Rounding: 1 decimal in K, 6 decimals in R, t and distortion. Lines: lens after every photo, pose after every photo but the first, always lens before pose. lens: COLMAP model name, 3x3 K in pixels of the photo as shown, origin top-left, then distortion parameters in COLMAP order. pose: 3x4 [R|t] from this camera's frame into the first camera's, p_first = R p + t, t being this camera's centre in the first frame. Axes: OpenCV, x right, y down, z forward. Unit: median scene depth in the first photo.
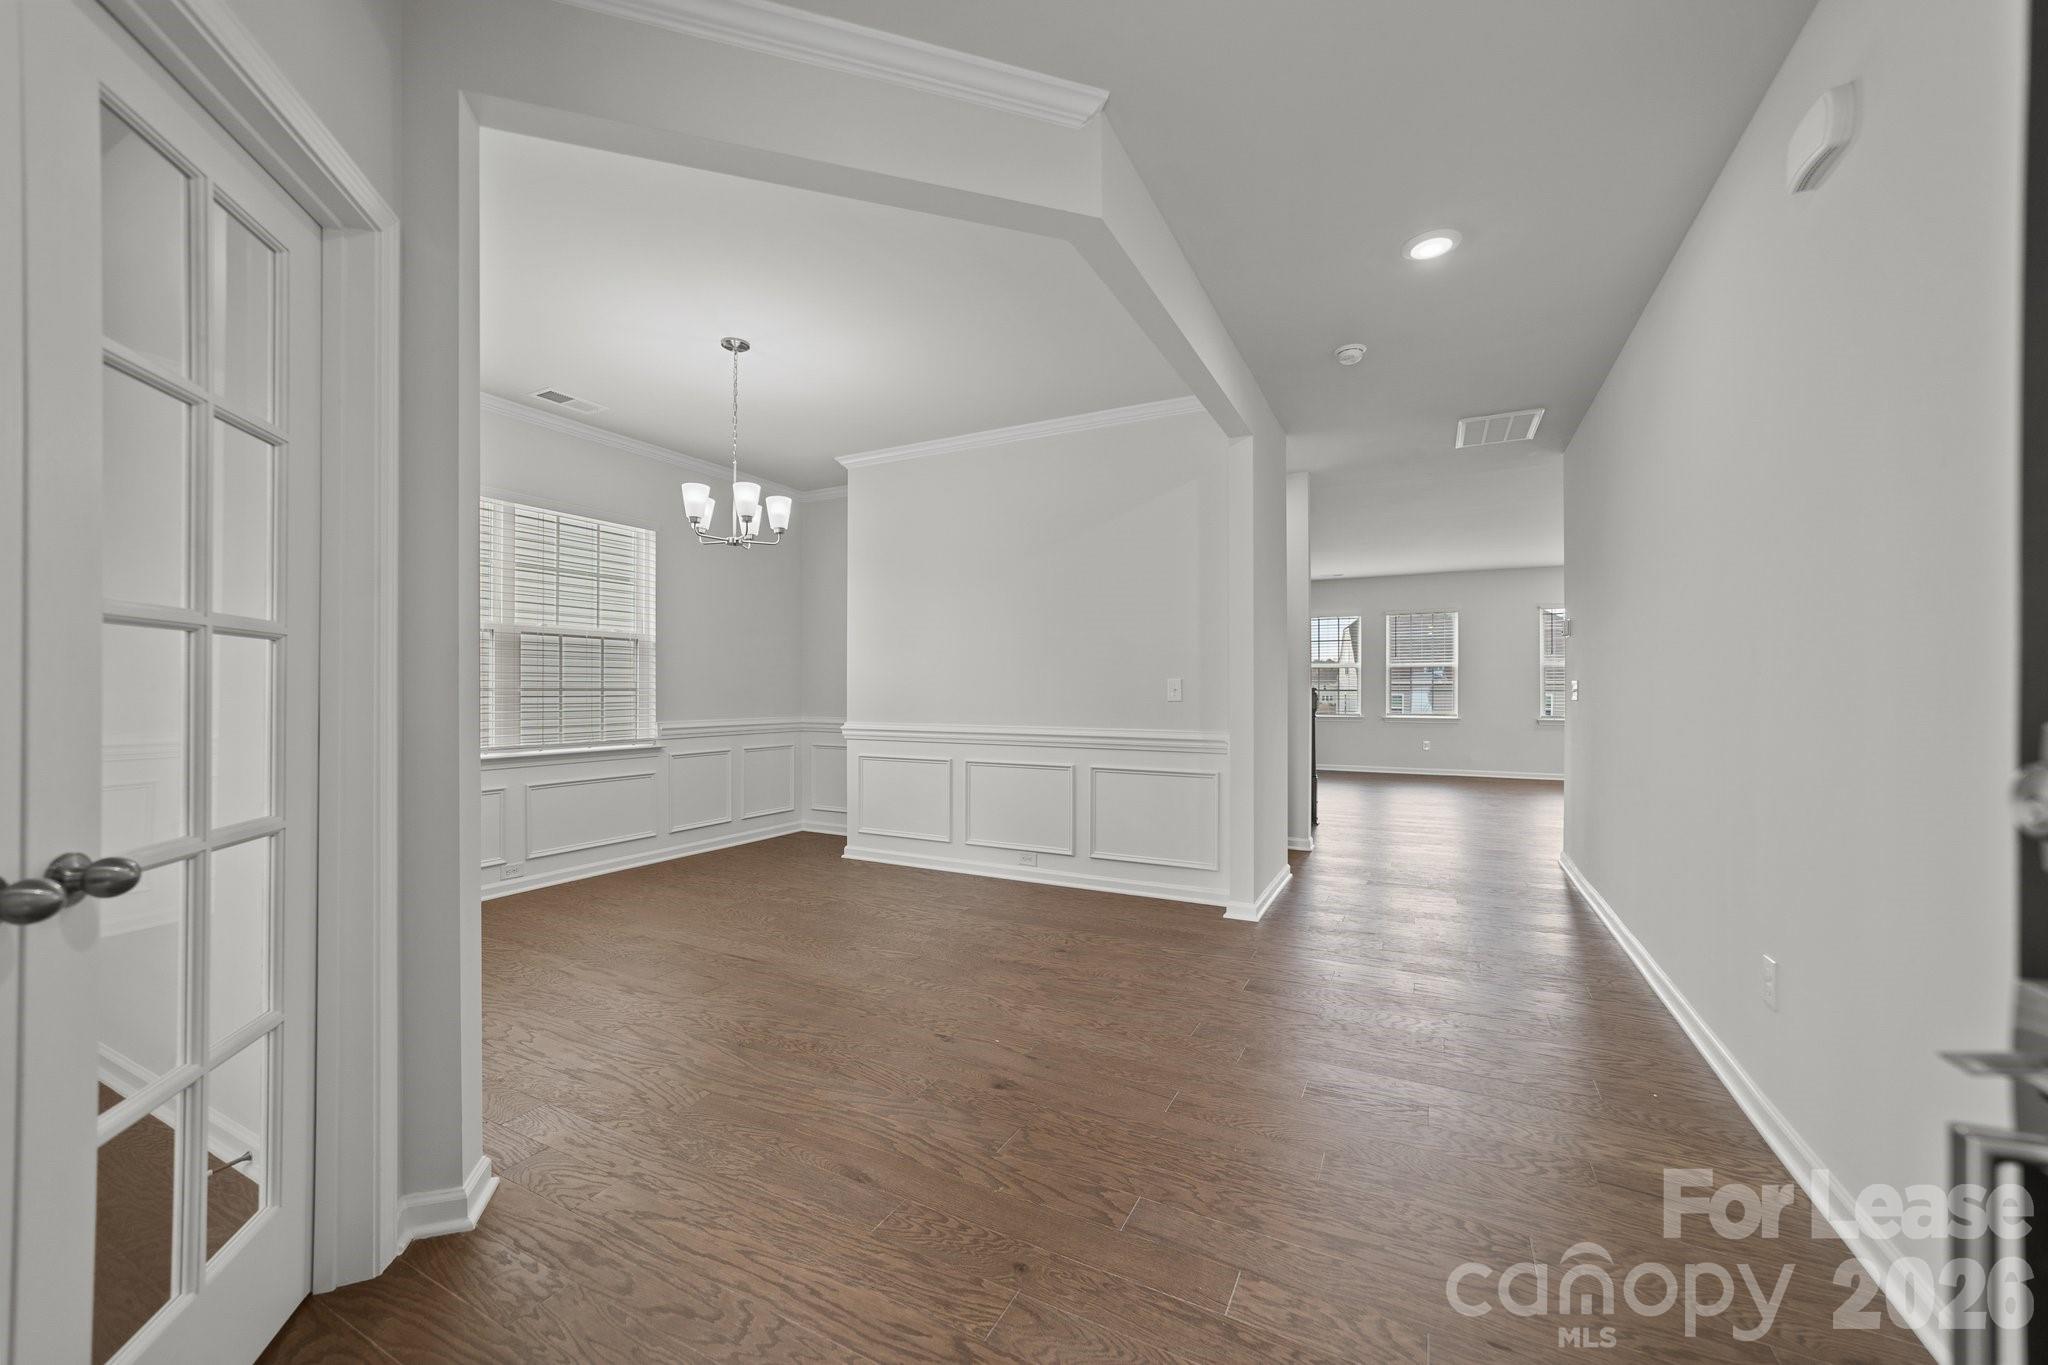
lens RADIAL K [[791.4, 0, 1017.1], [0, 791.4, 688.9], [0, 0, 1]] dist [-0.015299, 0.006458]
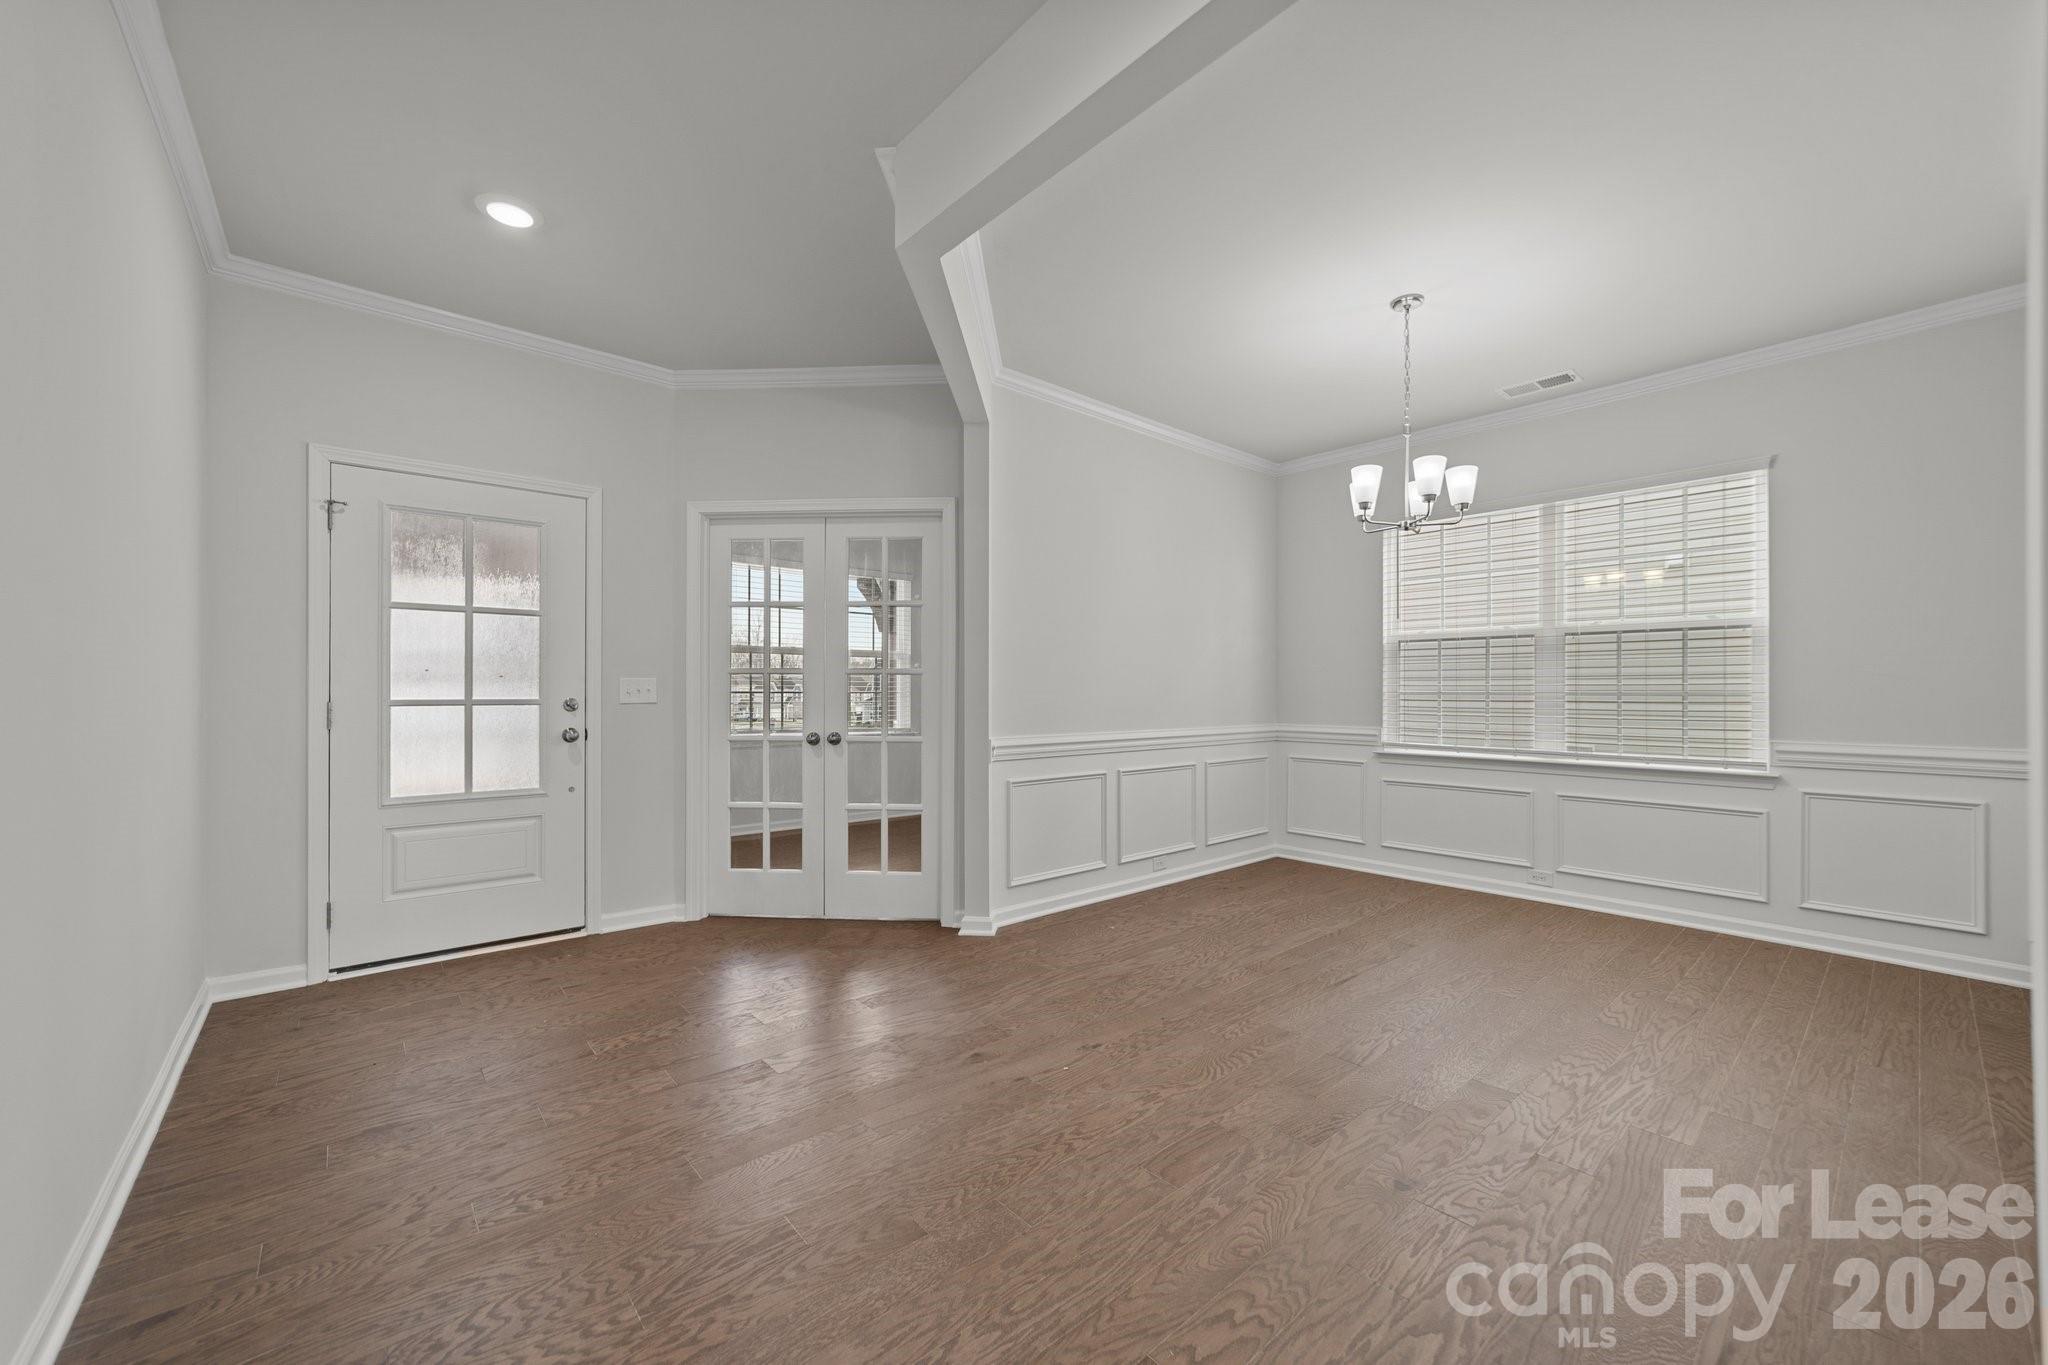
lens RADIAL K [[791.4, 0, 1035.1], [0, 791.4, 685.0], [0, 0, 1]] dist [-0.015299, 0.006458]
pose [[-0.351074, -0.012220, -0.936268, 0.440178], [-0.000575, 0.999917, -0.012835, 0.002047], [0.936348, -0.003968, -0.351052, 0.657616]]
